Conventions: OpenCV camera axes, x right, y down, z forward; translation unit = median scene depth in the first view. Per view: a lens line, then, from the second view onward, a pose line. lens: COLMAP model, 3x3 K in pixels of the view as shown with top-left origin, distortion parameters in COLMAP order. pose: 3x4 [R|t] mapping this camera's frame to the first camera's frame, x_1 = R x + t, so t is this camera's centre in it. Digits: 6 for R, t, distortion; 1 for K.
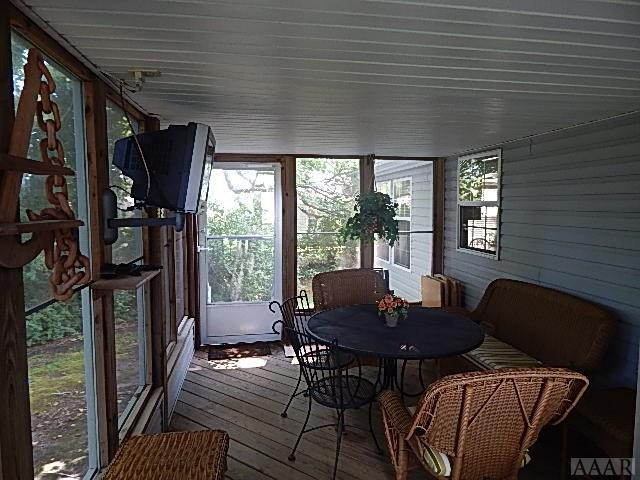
lens RADIAL K [[424.4, 0, 323.7], [0, 424.4, 233.8], [0, 0, 1]] dist [0.001978, -0.005171]
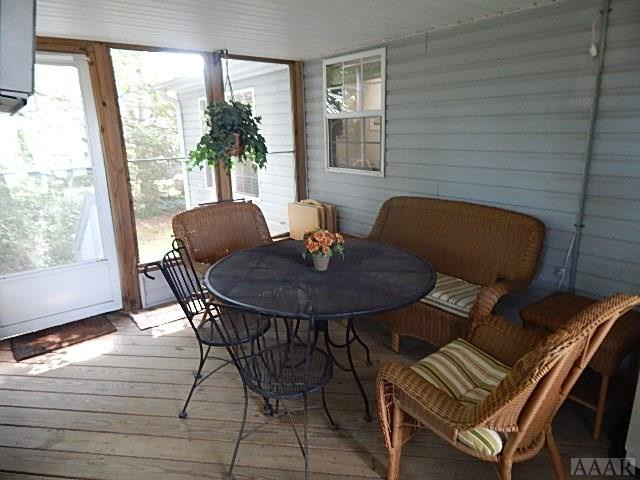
lens RADIAL K [[424.4, 0, 323.7], [0, 424.4, 233.8], [0, 0, 1]] dist [0.001978, -0.005171]
pose [[0.879338, -0.133211, 0.457188, -0.118457], [0.055803, 0.982287, 0.178879, 0.009781], [-0.472918, -0.131783, 0.871196, 0.215532]]
